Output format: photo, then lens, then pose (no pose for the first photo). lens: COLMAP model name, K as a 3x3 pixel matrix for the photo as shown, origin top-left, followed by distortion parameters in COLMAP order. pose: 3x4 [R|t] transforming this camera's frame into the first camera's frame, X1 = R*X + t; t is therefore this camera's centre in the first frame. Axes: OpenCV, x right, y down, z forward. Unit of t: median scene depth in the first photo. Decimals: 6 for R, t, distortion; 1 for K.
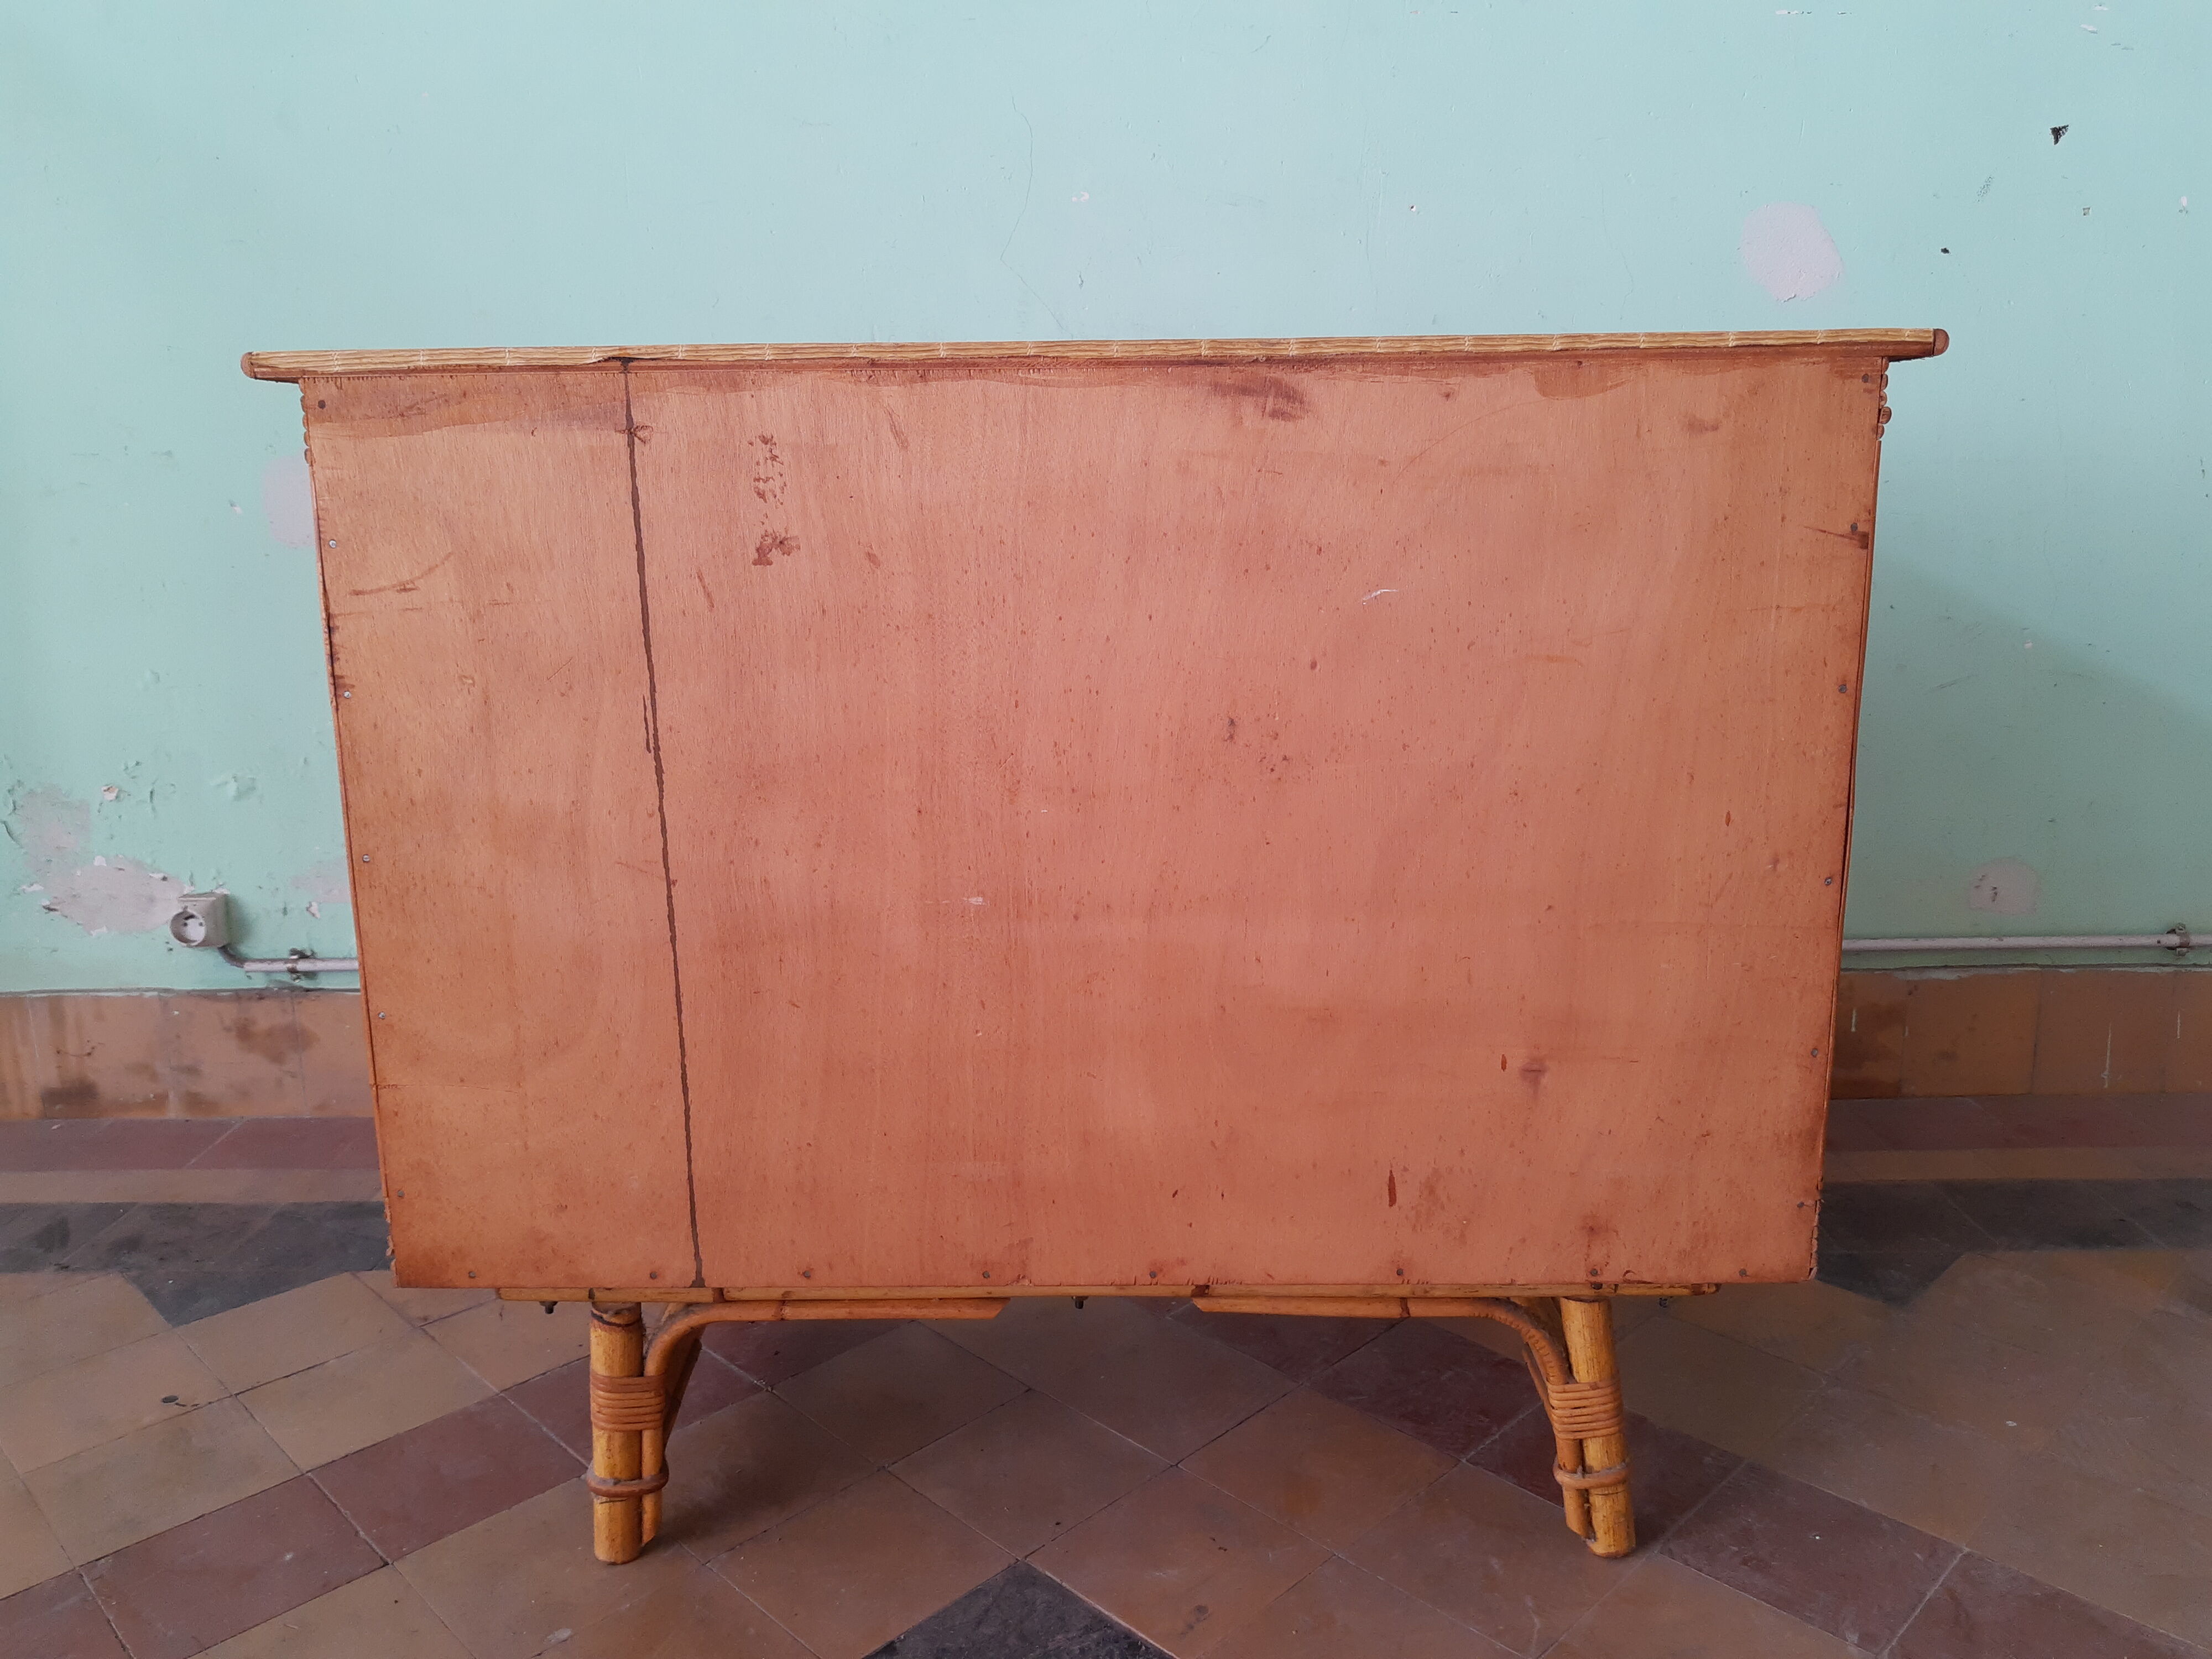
lens RADIAL K [[1667.3, 0, 1111.4], [0, 1667.3, 821.6], [0, 0, 1]] dist [0.033896, -0.052032]
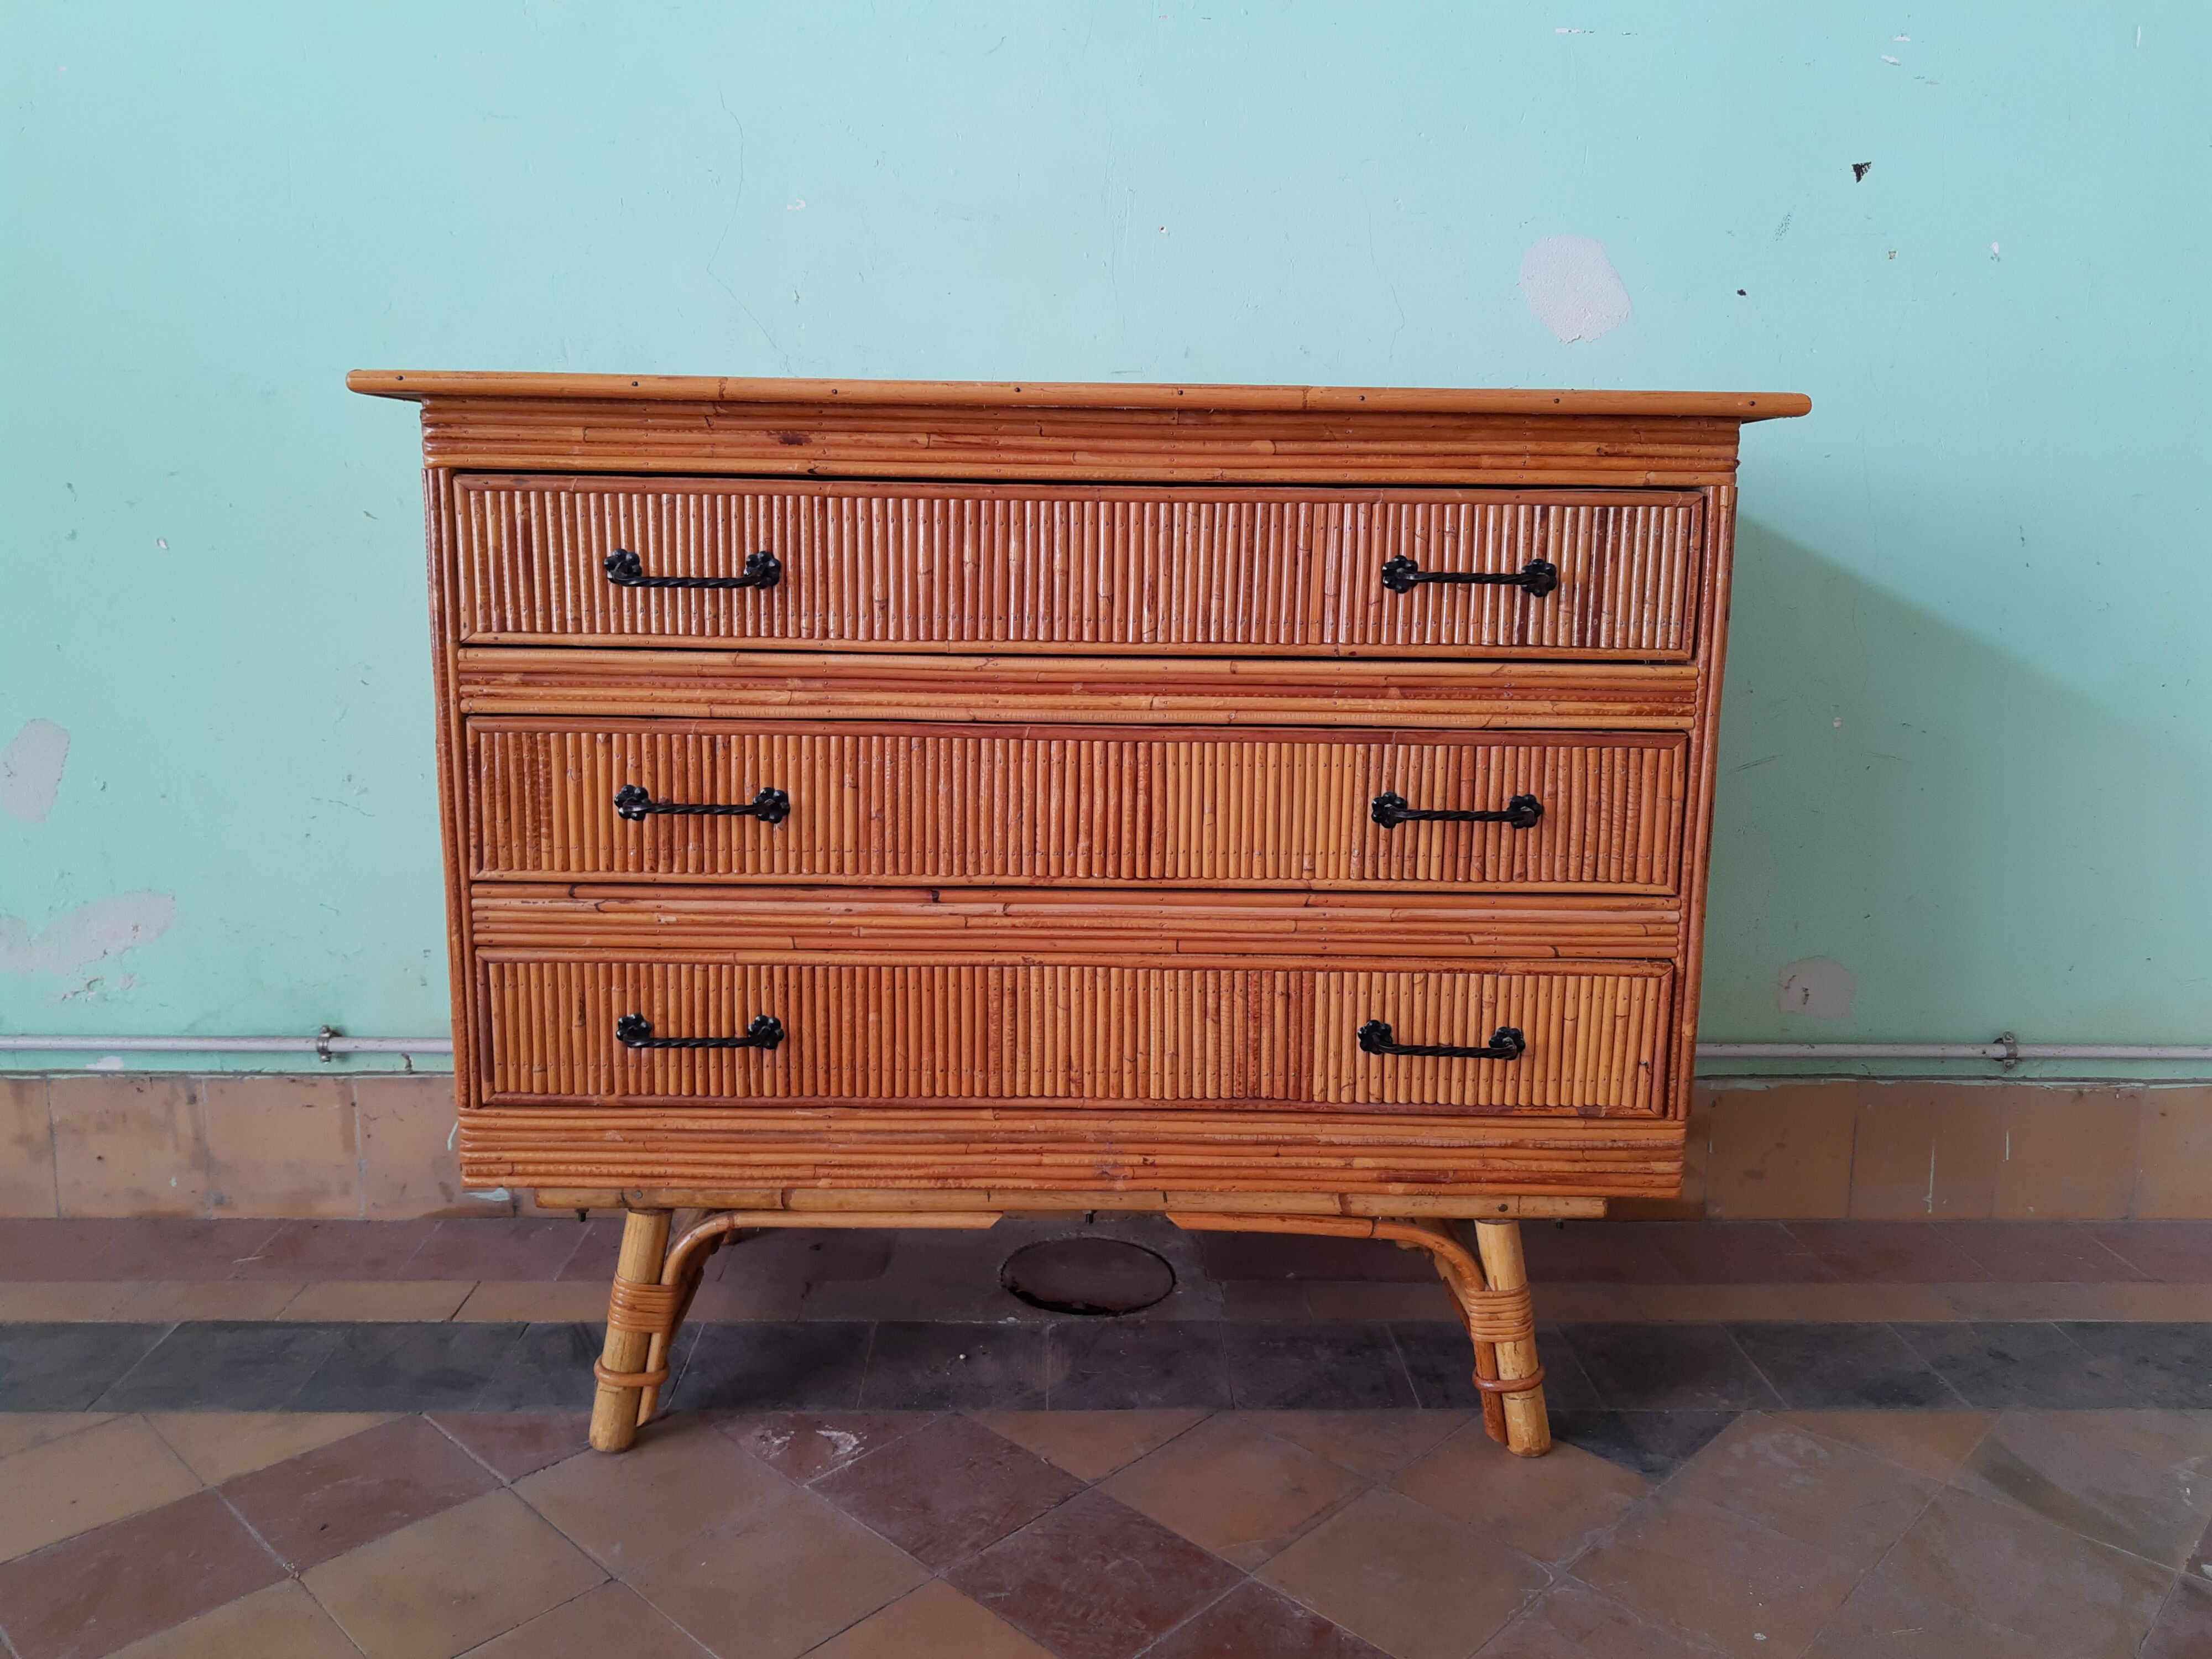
lens RADIAL K [[1666.7, 0, 1101.5], [0, 1666.7, 809.2], [0, 0, 1]] dist [0.038277, -0.064992]
pose [[0.999374, 0.021370, 0.028196, 0.195718], [-0.019995, 0.998638, -0.048187, -0.011045], [-0.029187, 0.047593, 0.998440, 0.165965]]
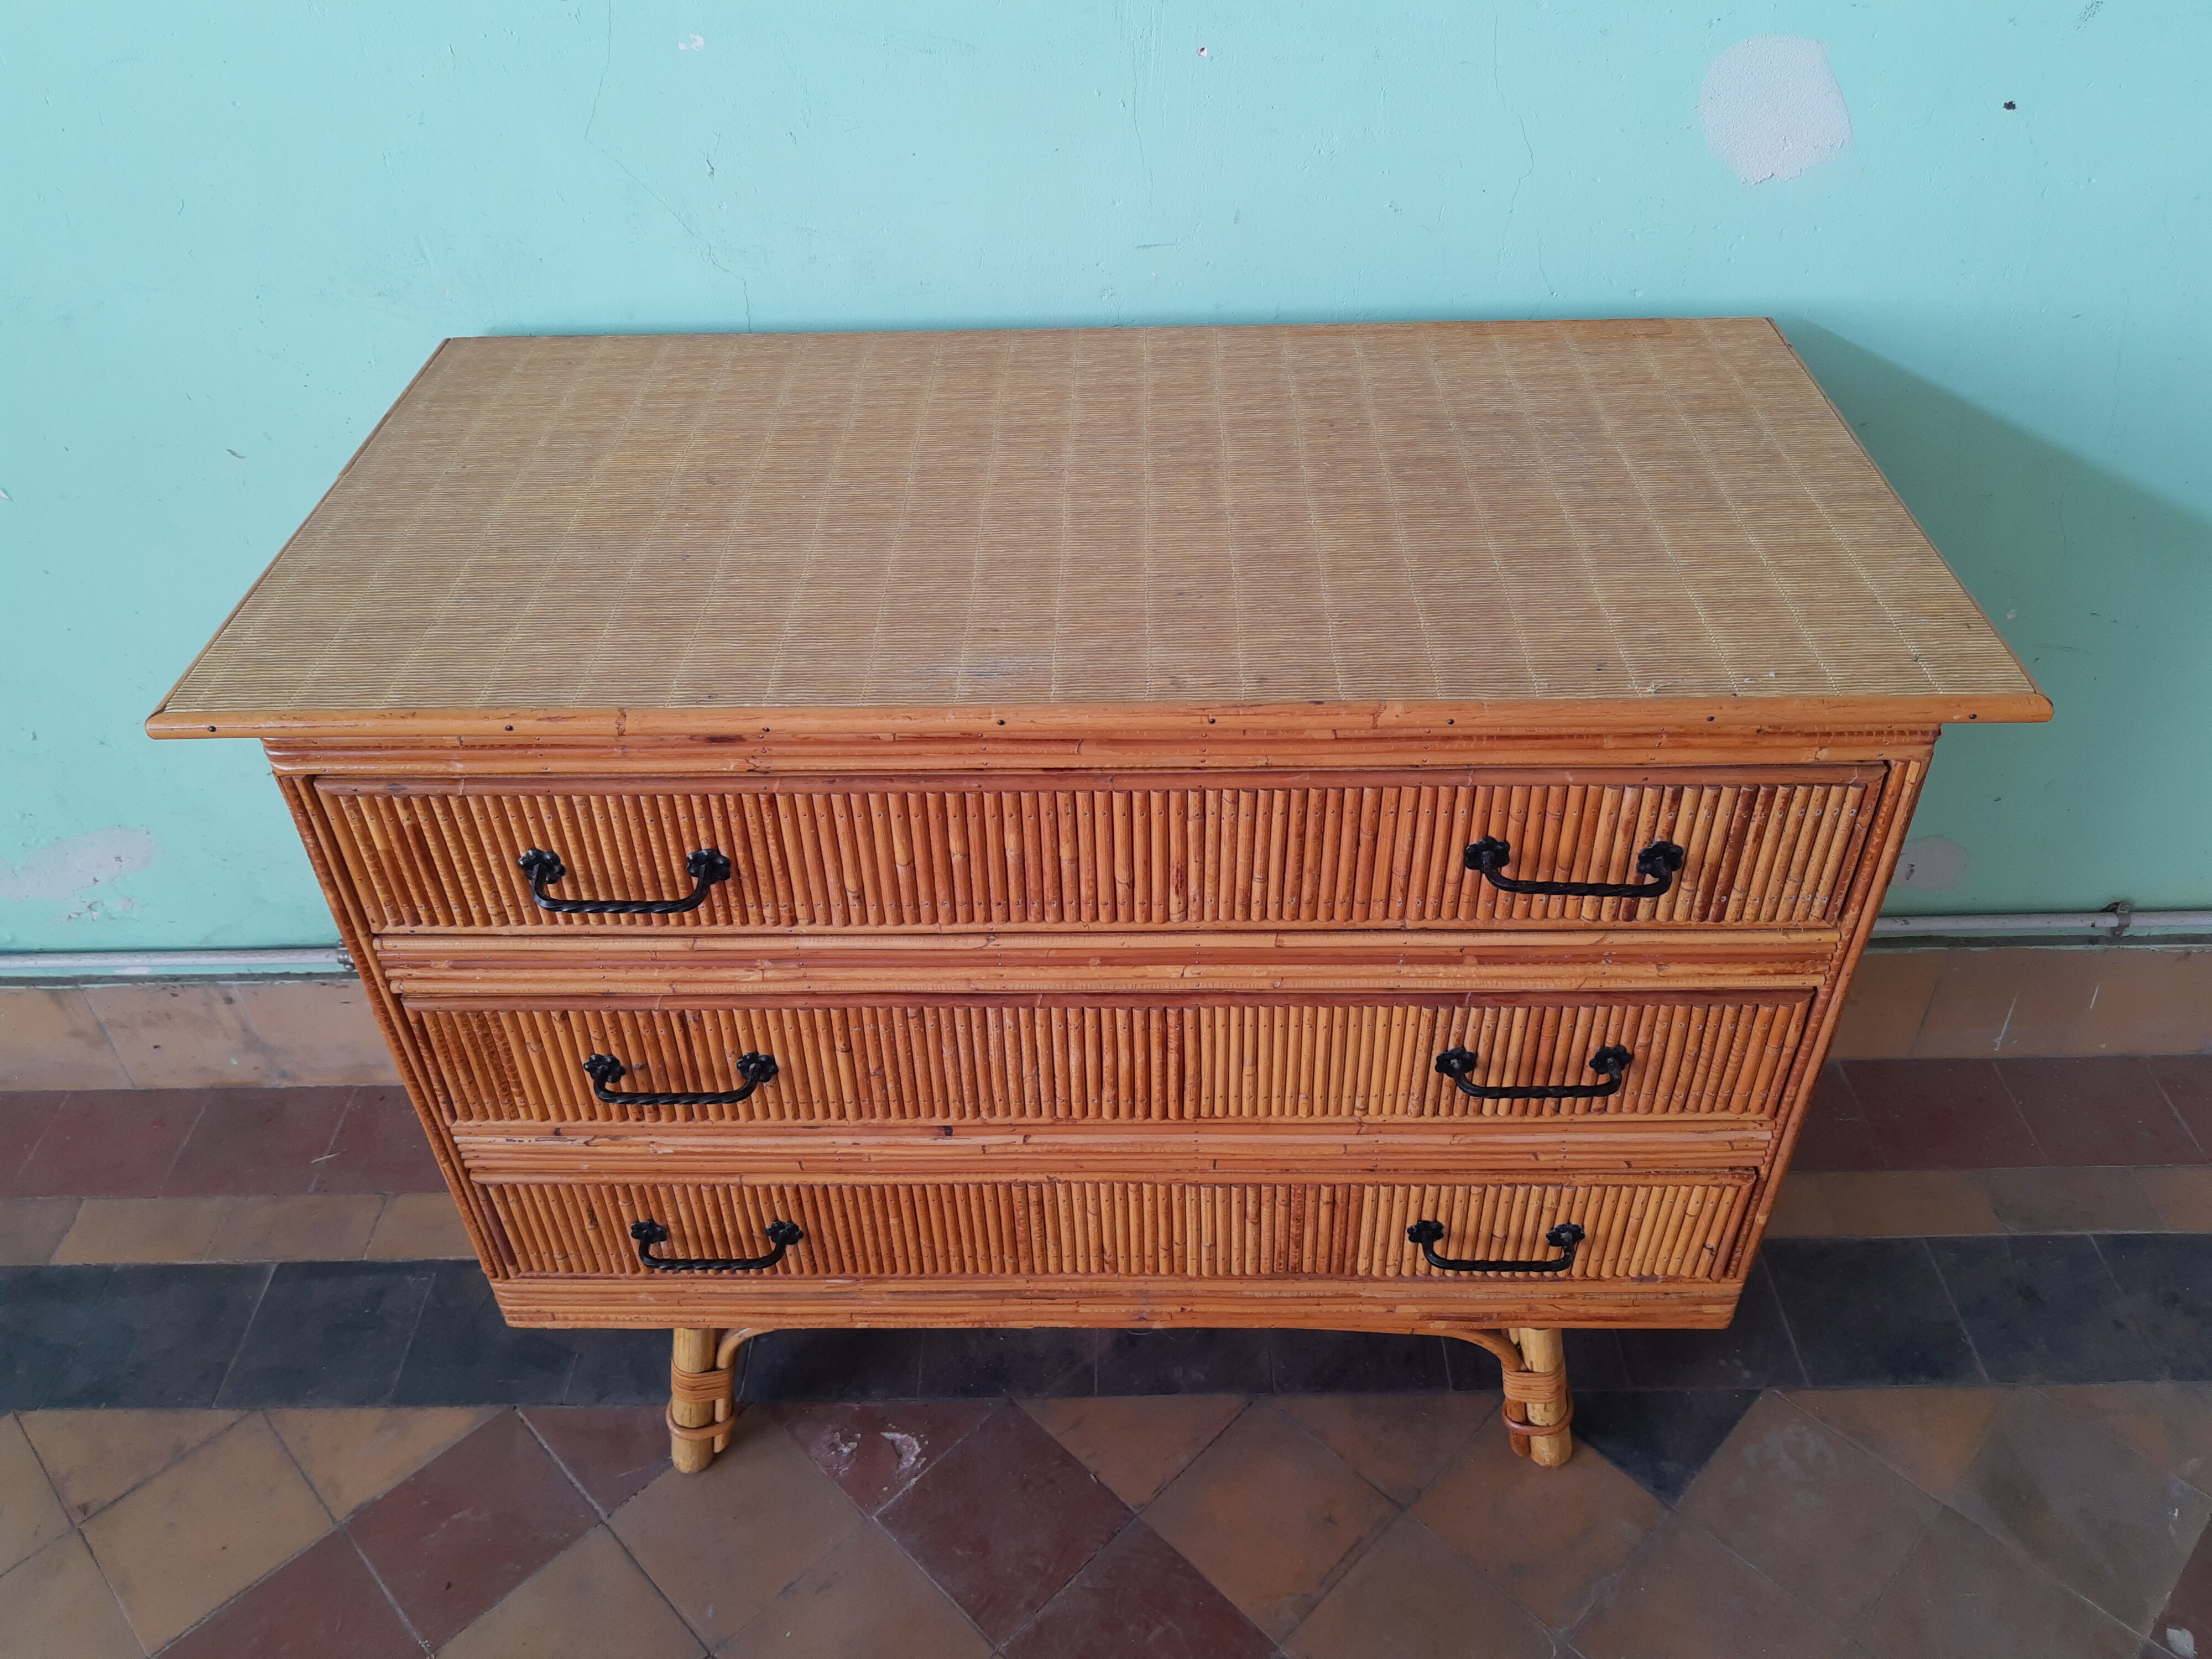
lens RADIAL K [[1666.7, 0, 1101.5], [0, 1666.7, 809.2], [0, 0, 1]] dist [0.038277, -0.064992]
pose [[0.999901, -0.009632, -0.010227, 0.221470], [0.013160, 0.896976, 0.441883, -0.595983], [0.004917, -0.441974, 0.897014, 0.438950]]
